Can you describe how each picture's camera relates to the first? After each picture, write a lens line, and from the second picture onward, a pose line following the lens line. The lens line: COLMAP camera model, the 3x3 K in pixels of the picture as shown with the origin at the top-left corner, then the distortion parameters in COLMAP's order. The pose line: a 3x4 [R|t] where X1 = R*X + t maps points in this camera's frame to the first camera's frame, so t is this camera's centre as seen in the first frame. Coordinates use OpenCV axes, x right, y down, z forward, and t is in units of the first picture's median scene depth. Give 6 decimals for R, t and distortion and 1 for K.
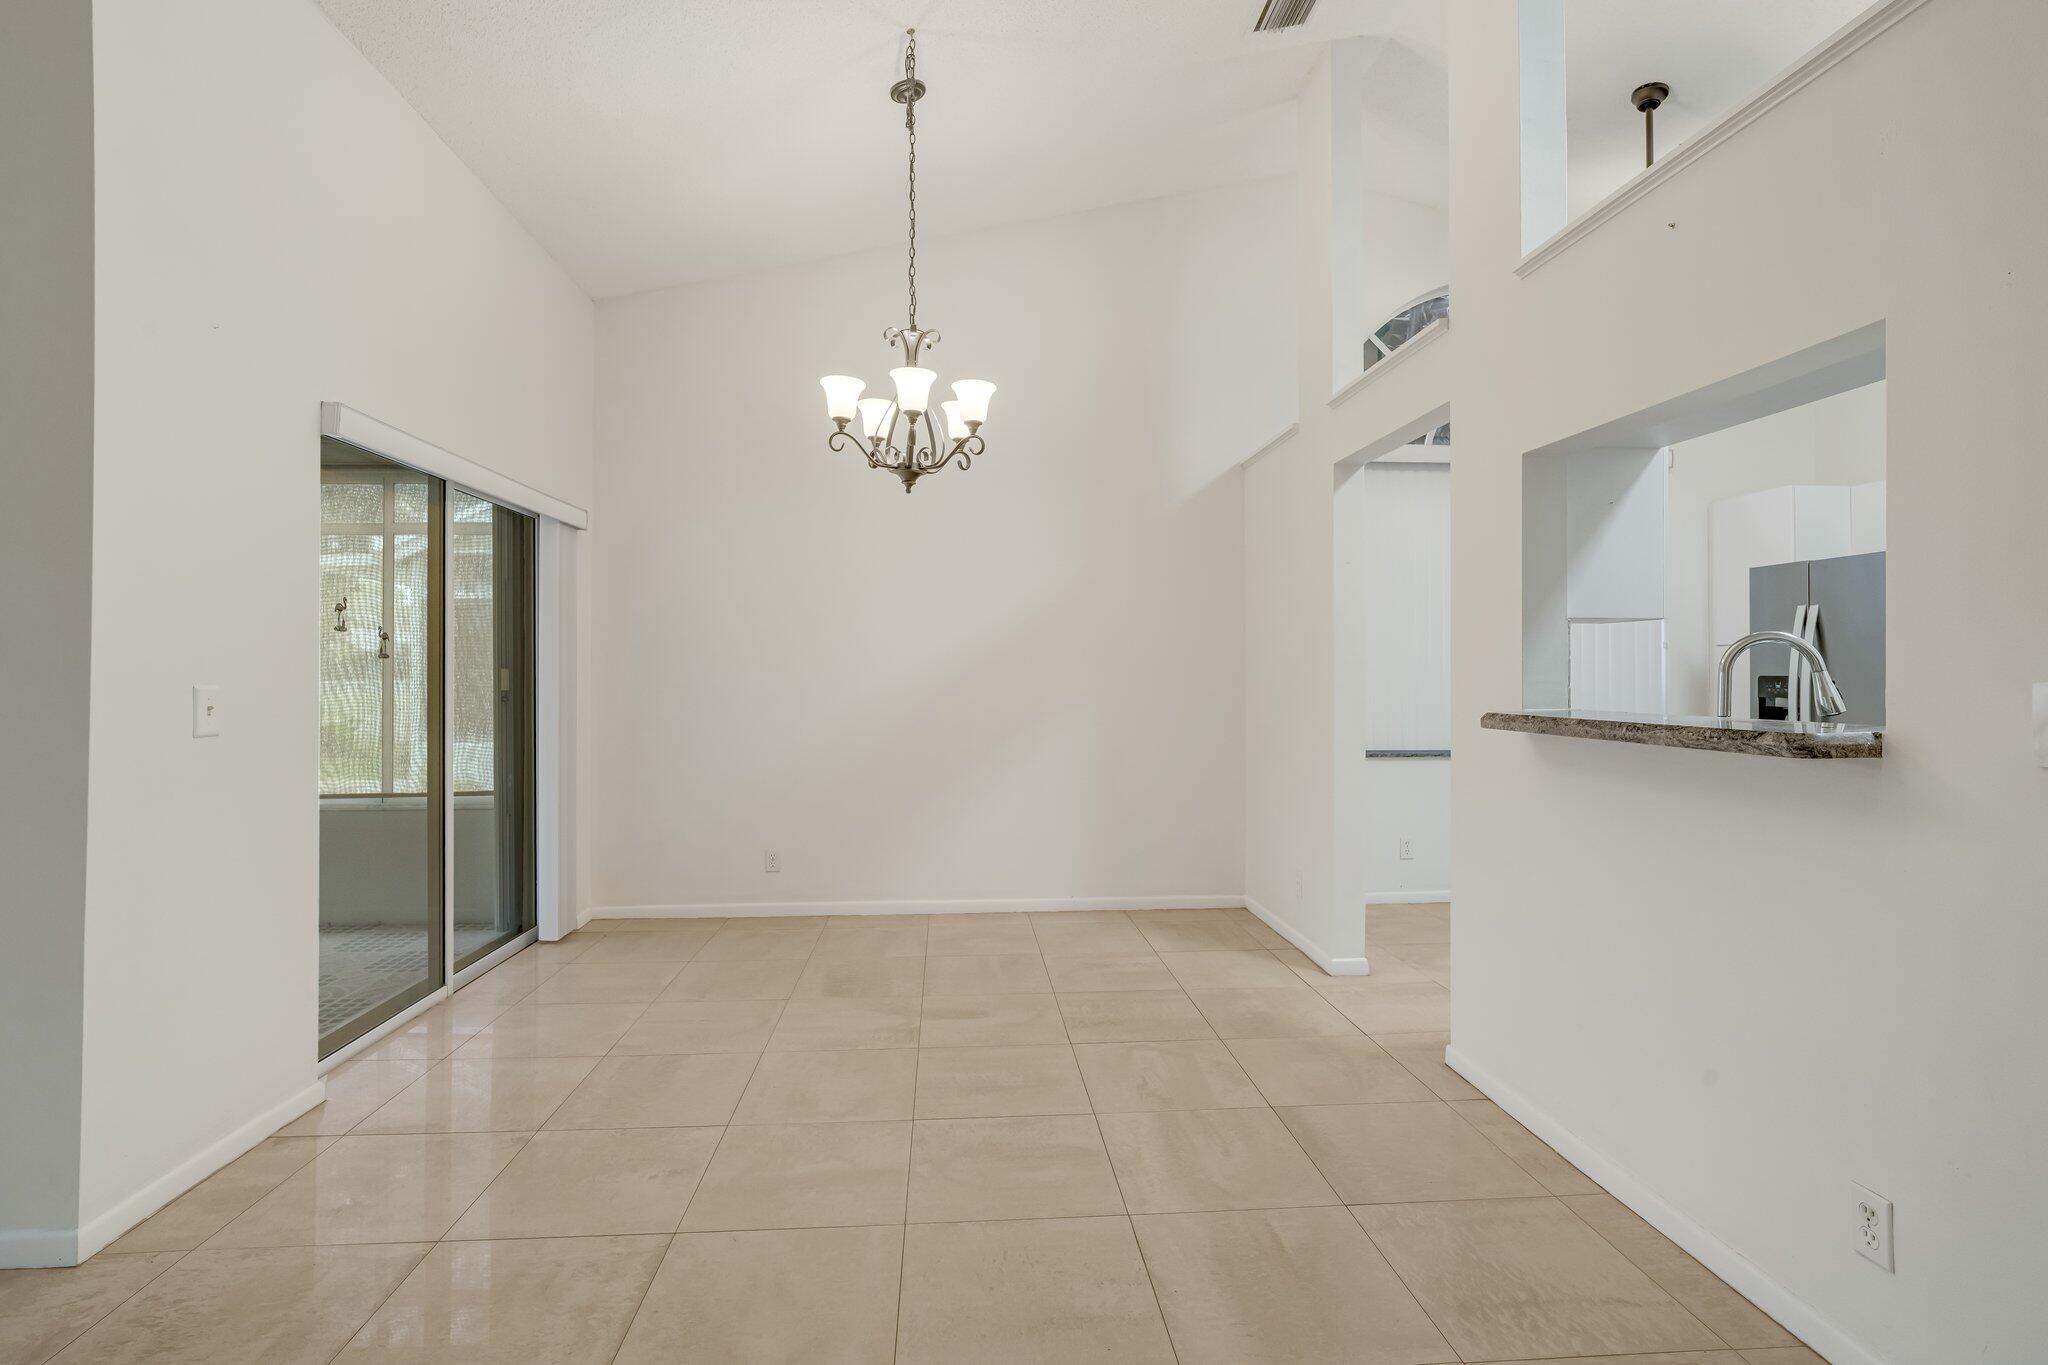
lens RADIAL K [[966.8, 0, 1010.2], [0, 966.8, 674.2], [0, 0, 1]] dist [-0.003685, -0.000577]
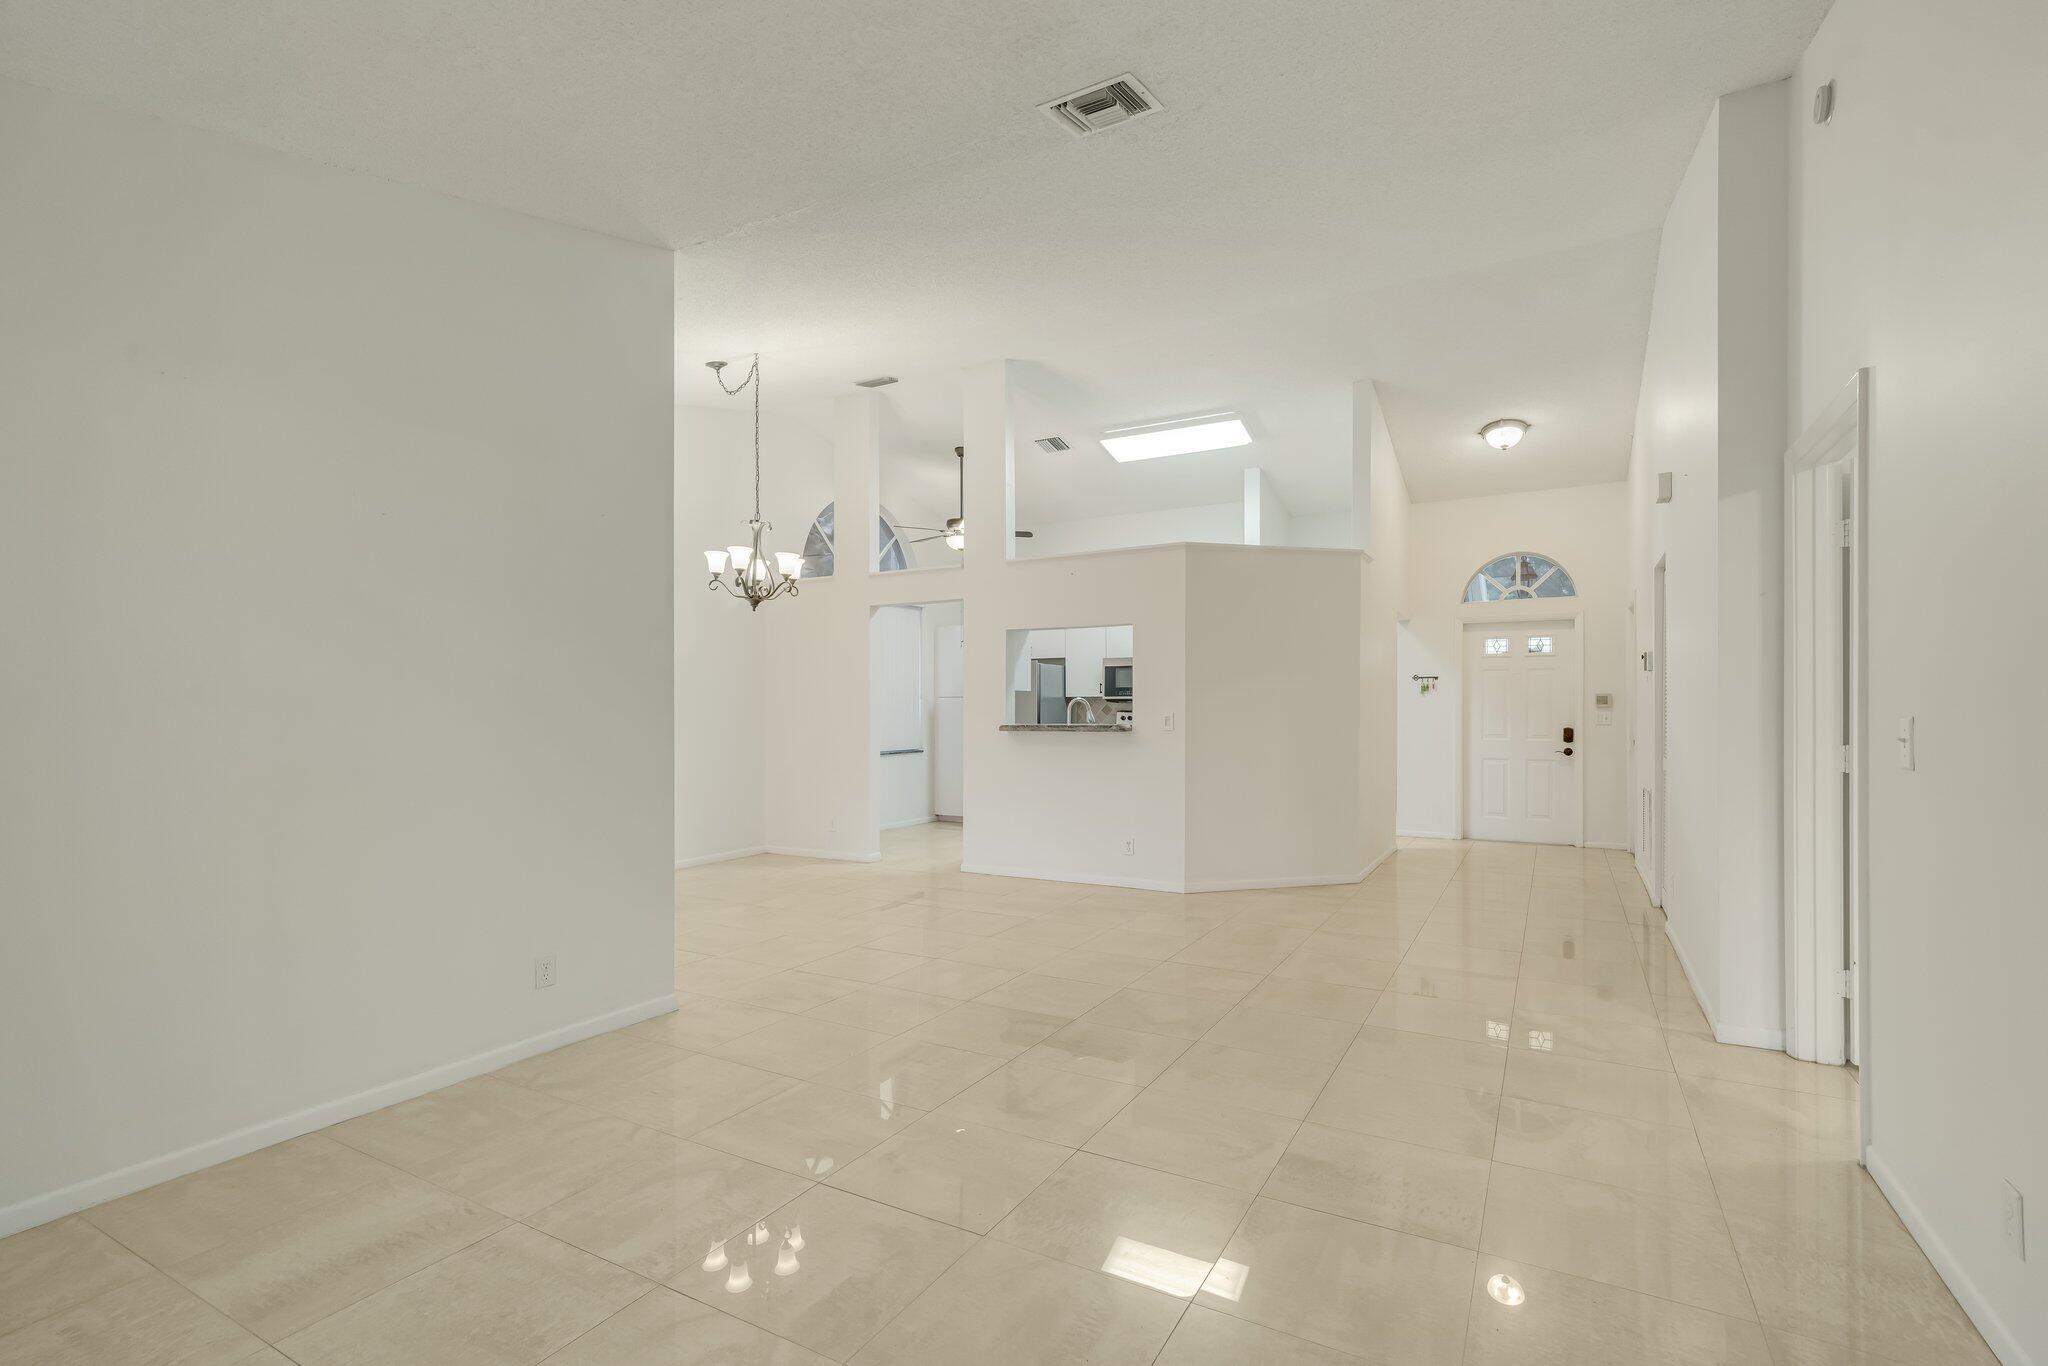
lens RADIAL K [[948.8, 0, 1027.8], [0, 948.8, 714.3], [0, 0, 1]] dist [-0.002907, -0.000314]
pose [[0.548843, -0.002523, 0.835922, -1.322908], [0.001703, 0.999997, 0.001900, 0.003003], [-0.835924, 0.000381, 0.548846, -0.407342]]
